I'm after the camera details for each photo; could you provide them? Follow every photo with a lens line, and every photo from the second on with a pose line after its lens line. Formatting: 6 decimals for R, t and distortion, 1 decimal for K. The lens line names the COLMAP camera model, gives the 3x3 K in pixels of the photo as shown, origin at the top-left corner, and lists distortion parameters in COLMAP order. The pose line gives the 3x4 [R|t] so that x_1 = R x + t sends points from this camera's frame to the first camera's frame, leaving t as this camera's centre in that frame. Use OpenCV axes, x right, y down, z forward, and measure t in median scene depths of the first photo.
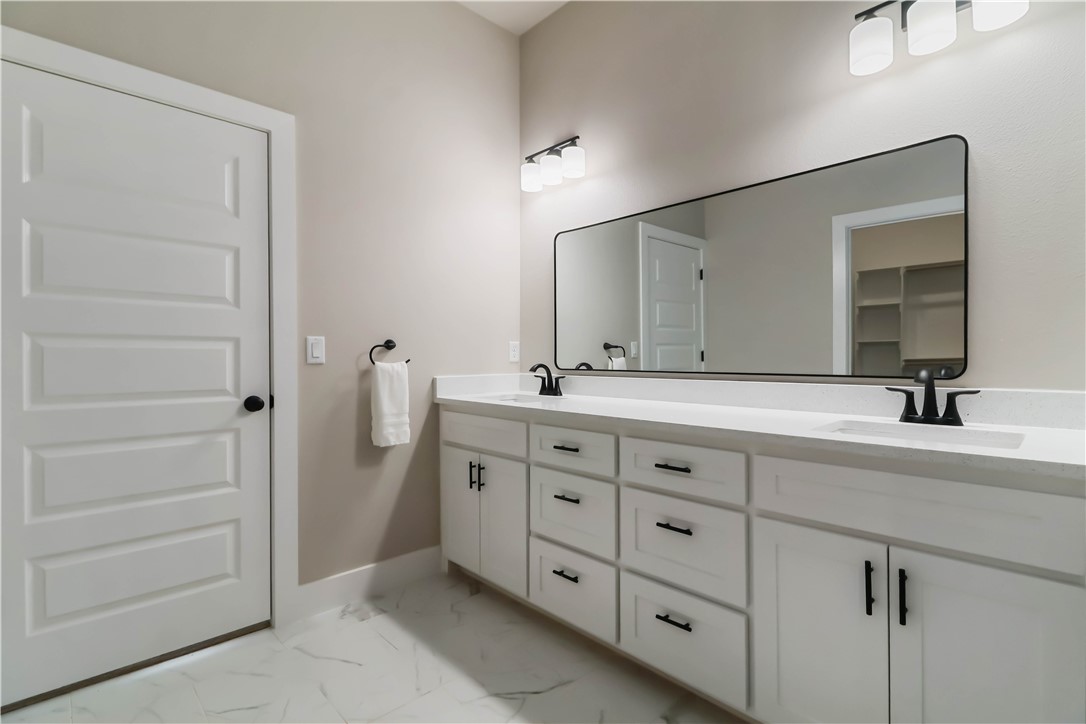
lens RADIAL K [[492.4, 0, 549.3], [0, 492.4, 356.4], [0, 0, 1]] dist [-0.002005, -0.000549]
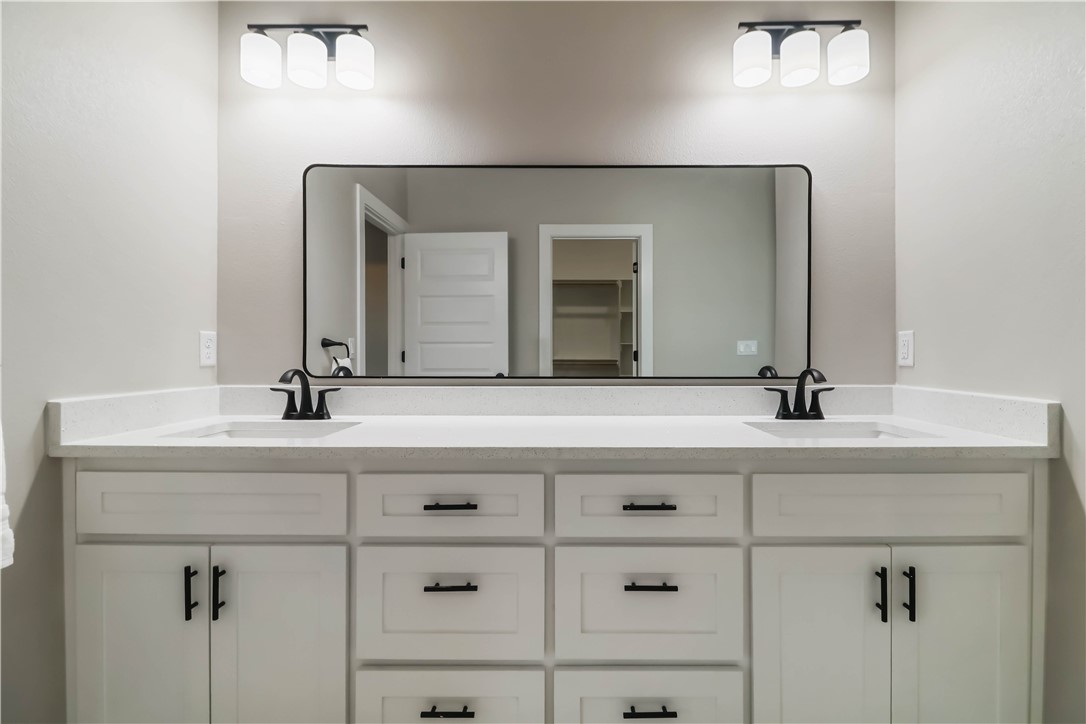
lens RADIAL K [[492.4, 0, 549.3], [0, 492.4, 356.4], [0, 0, 1]] dist [-0.002005, -0.000549]
pose [[0.705200, 0.006445, 0.708979, -0.288151], [-0.002481, 0.999975, -0.006622, 0.003121], [-0.709004, 0.002910, 0.705199, 0.436243]]
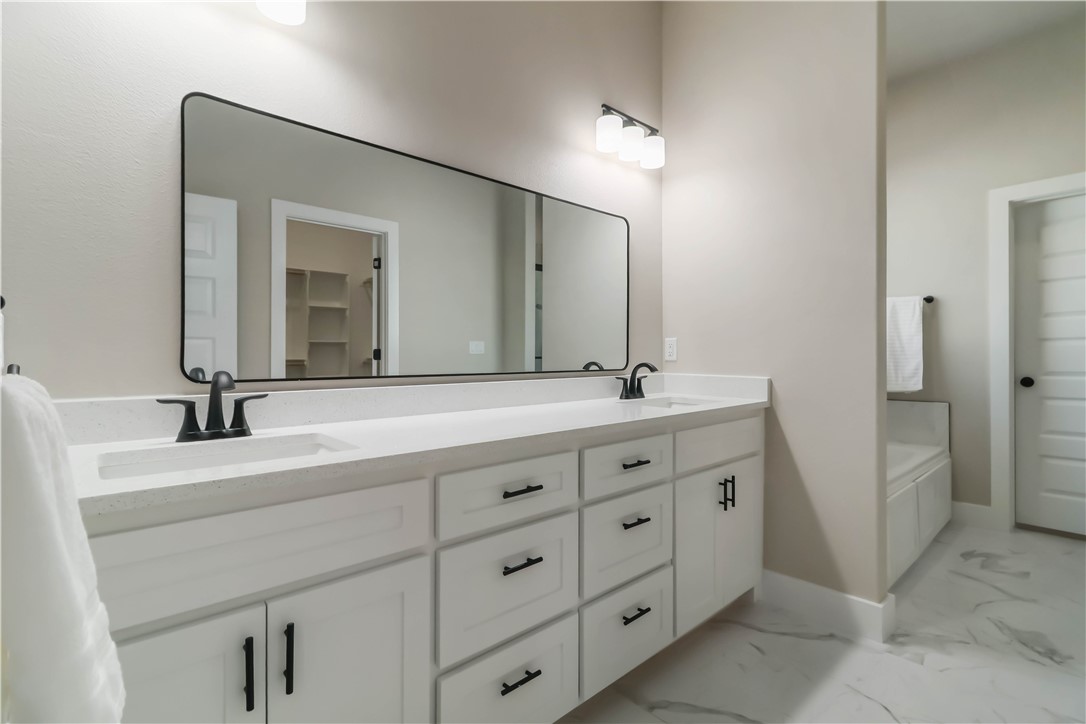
lens RADIAL K [[509.2, 0, 546.9], [0, 509.2, 357.0], [0, 0, 1]] dist [-0.001296, -0.000246]
pose [[0.026146, 0.003444, 0.999652, -0.604364], [0.003969, 0.999986, -0.003549, 0.005883], [-0.999650, 0.004060, 0.026132, 0.866261]]
